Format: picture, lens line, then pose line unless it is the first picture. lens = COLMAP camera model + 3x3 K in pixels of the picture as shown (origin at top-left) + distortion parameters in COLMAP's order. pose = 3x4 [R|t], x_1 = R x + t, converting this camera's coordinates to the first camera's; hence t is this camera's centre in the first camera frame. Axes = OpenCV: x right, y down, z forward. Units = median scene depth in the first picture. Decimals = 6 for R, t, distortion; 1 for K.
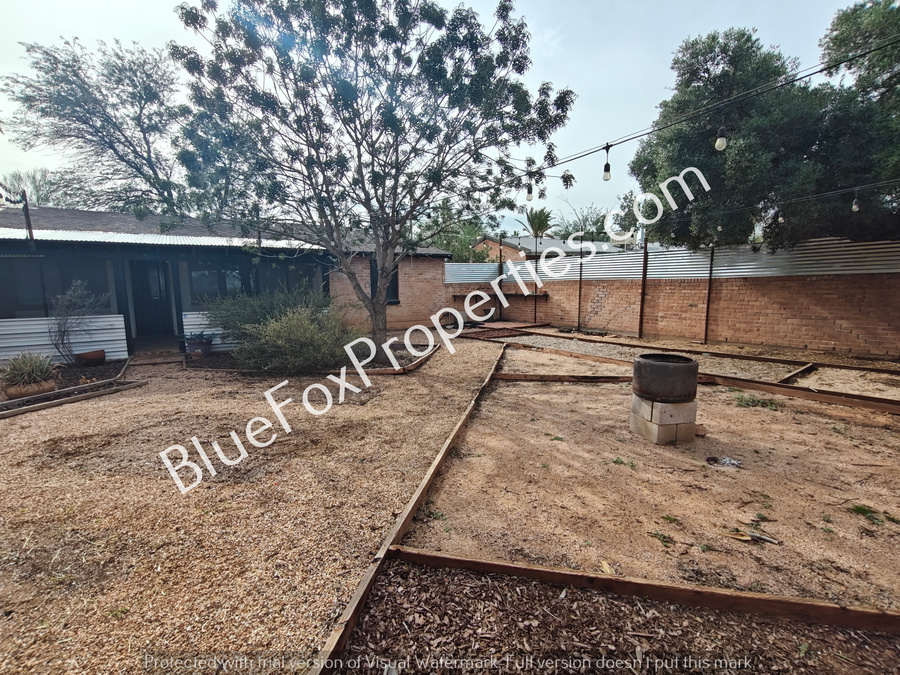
lens RADIAL K [[426.8, 0, 446.2], [0, 426.8, 338.2], [0, 0, 1]] dist [-0.002987, 0.001170]
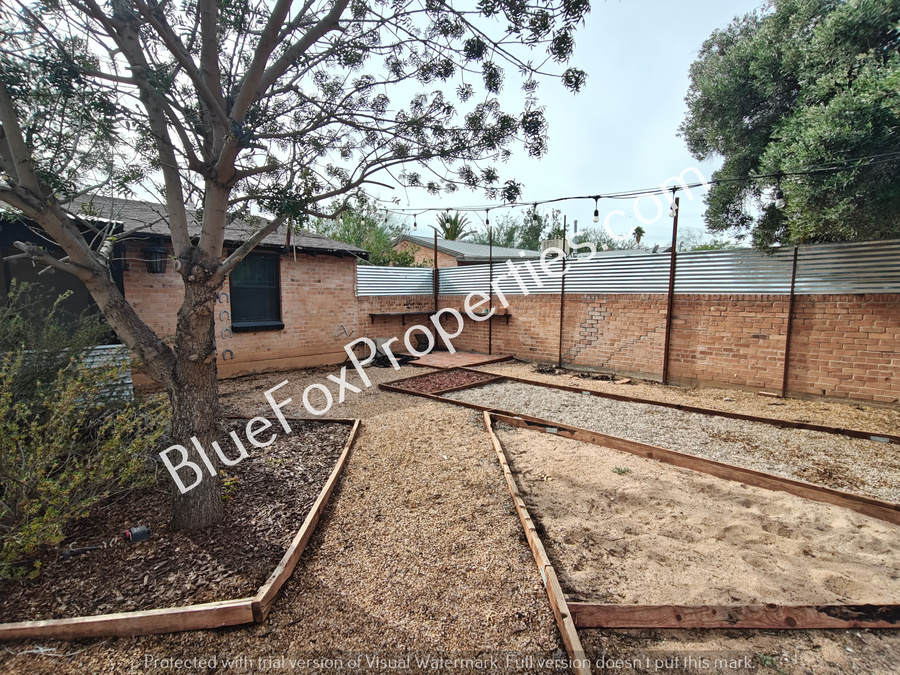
lens RADIAL K [[426.8, 0, 443.0], [0, 426.8, 344.2], [0, 0, 1]] dist [-0.002987, 0.001170]
pose [[0.975719, -0.013504, 0.218608, -0.023398], [0.015957, 0.999828, -0.009458, -0.057371], [-0.218443, 0.012716, 0.975767, 0.412363]]
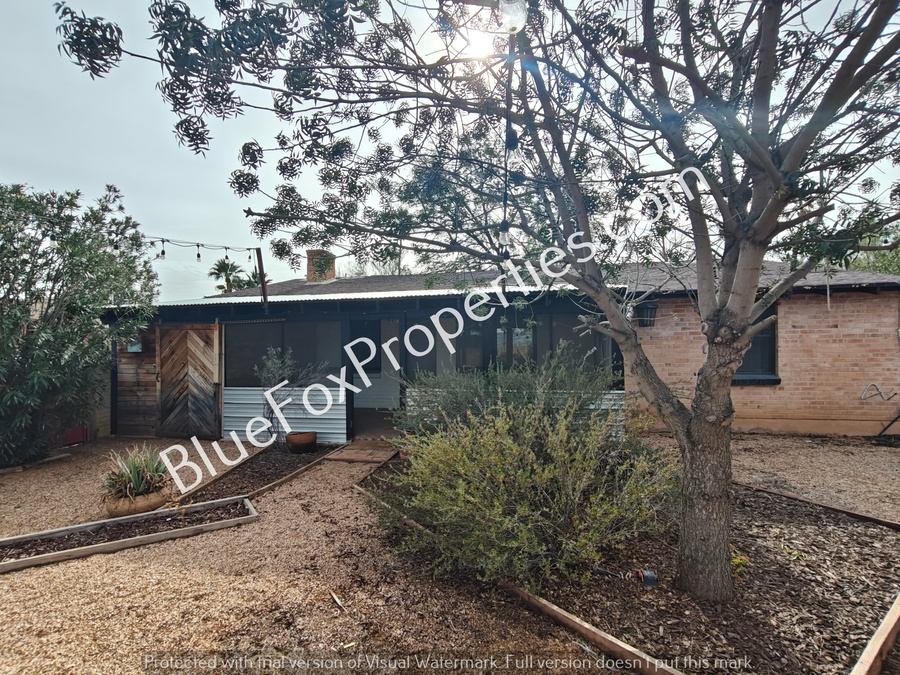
lens RADIAL K [[426.8, 0, 445.9], [0, 426.8, 345.2], [0, 0, 1]] dist [-0.002987, 0.001170]
pose [[0.717239, 0.001210, -0.696827, -0.045945], [-0.079191, 0.993661, -0.079785, -0.063547], [0.692313, 0.112407, 0.712788, 0.403851]]
